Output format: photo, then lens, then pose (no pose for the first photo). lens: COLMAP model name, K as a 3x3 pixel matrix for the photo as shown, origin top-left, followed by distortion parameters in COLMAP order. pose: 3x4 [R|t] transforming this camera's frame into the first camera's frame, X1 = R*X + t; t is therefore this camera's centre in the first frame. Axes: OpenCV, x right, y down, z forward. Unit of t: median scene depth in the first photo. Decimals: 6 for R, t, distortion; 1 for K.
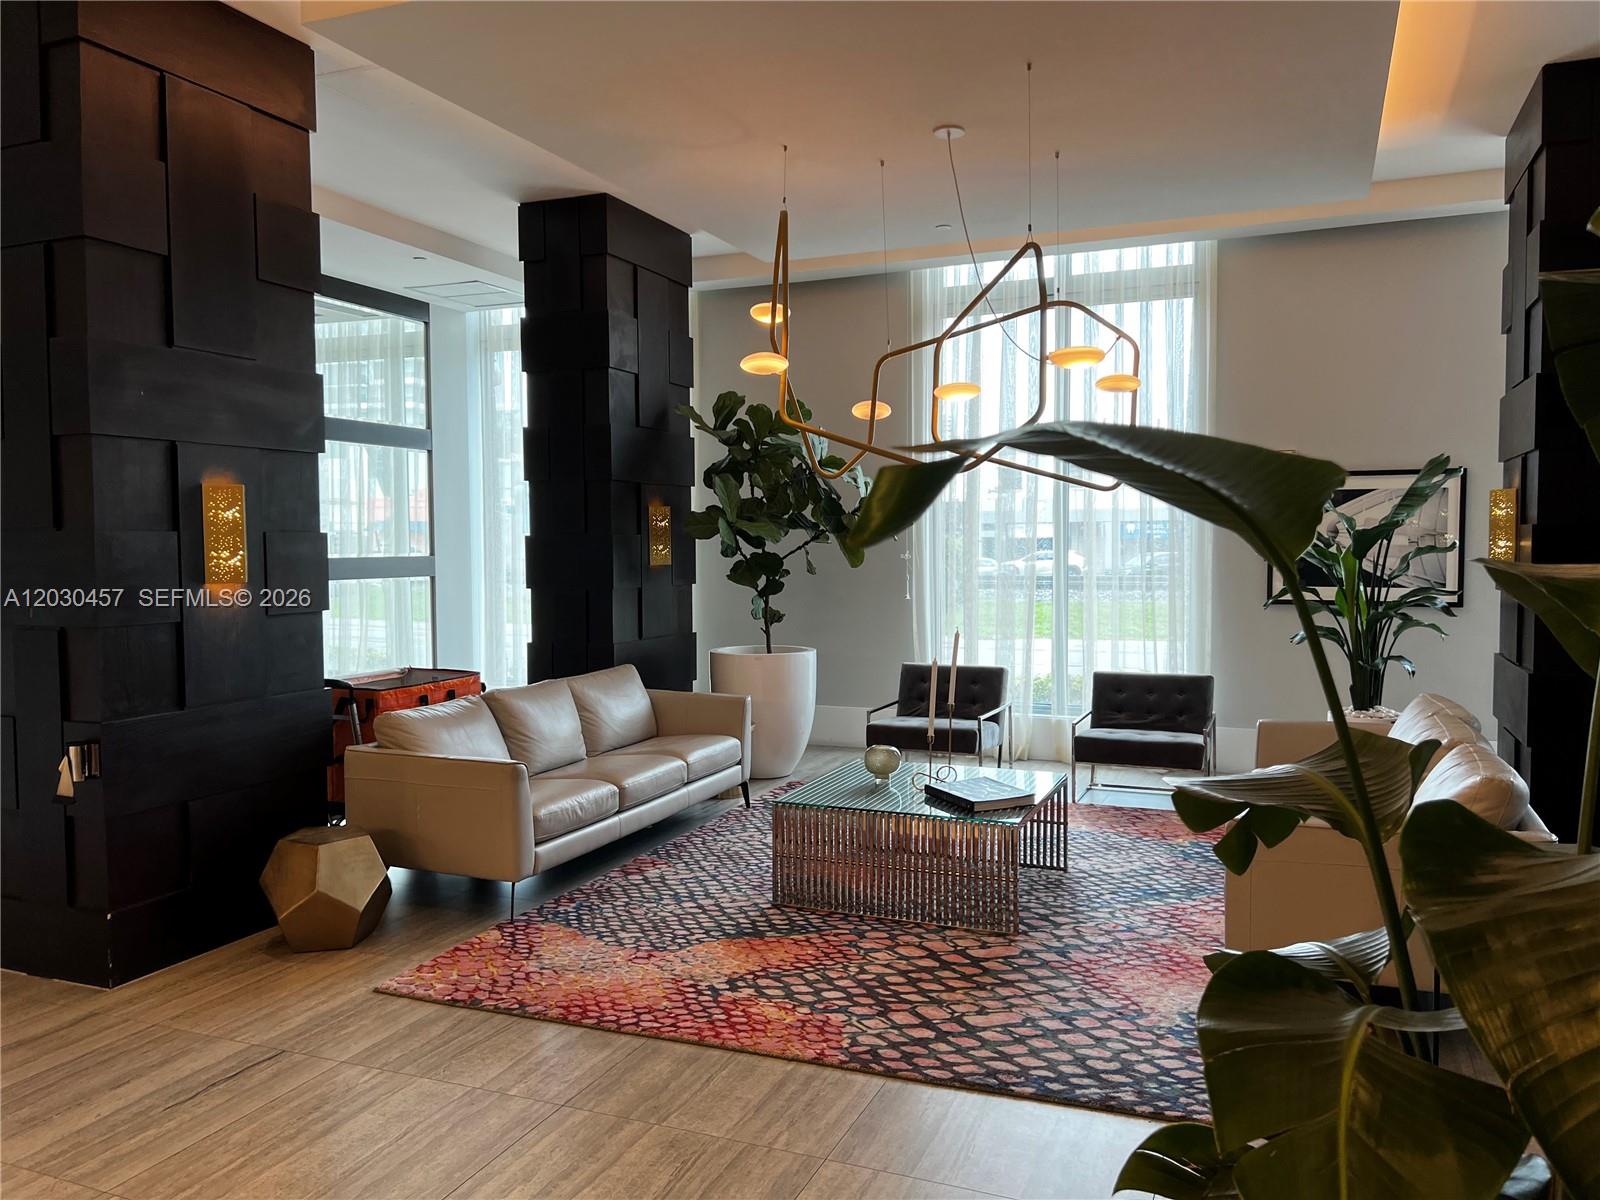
lens RADIAL K [[1208.8, 0, 791.1], [0, 1208.8, 601.0], [0, 0, 1]] dist [0.070133, -0.073474]
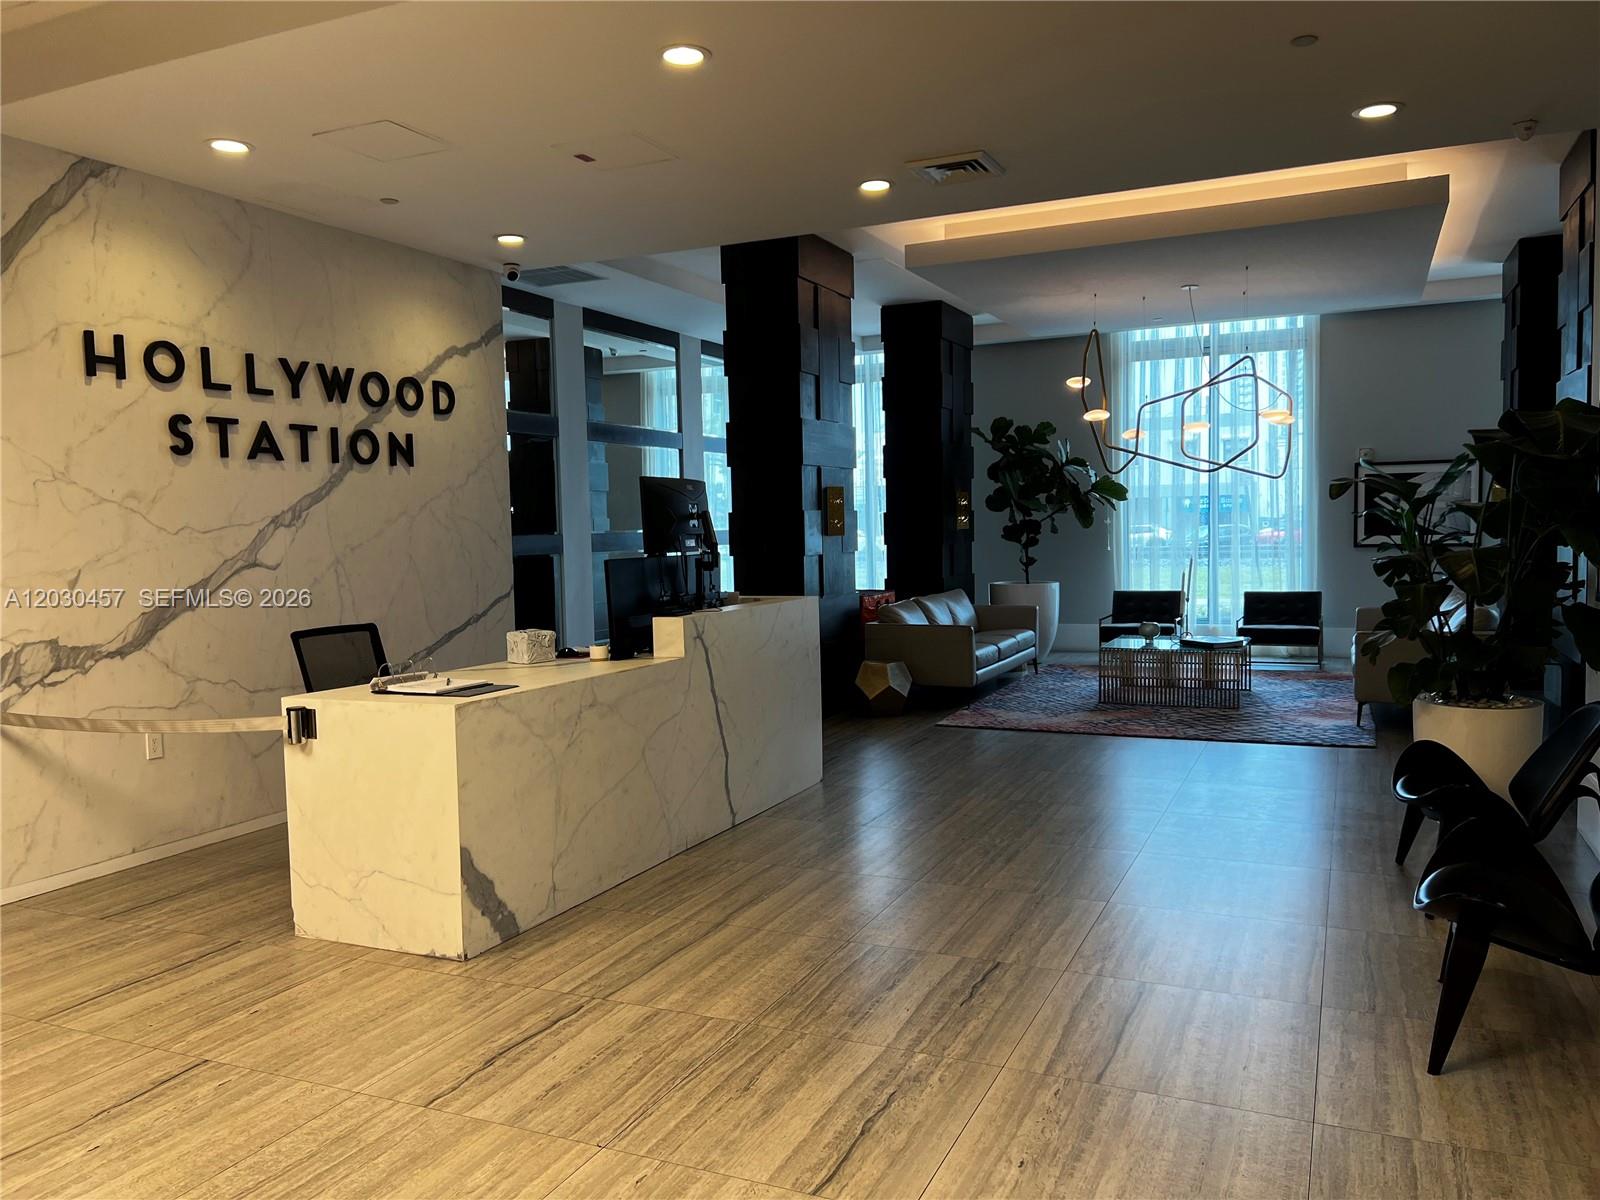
lens RADIAL K [[1208.8, 0, 795.5], [0, 1208.8, 591.5], [0, 0, 1]] dist [0.070133, -0.073474]
pose [[0.999397, -0.016615, -0.030480, -0.278931], [0.017110, 0.999725, 0.016059, 0.022816], [0.030205, -0.016571, 0.999406, -0.587917]]
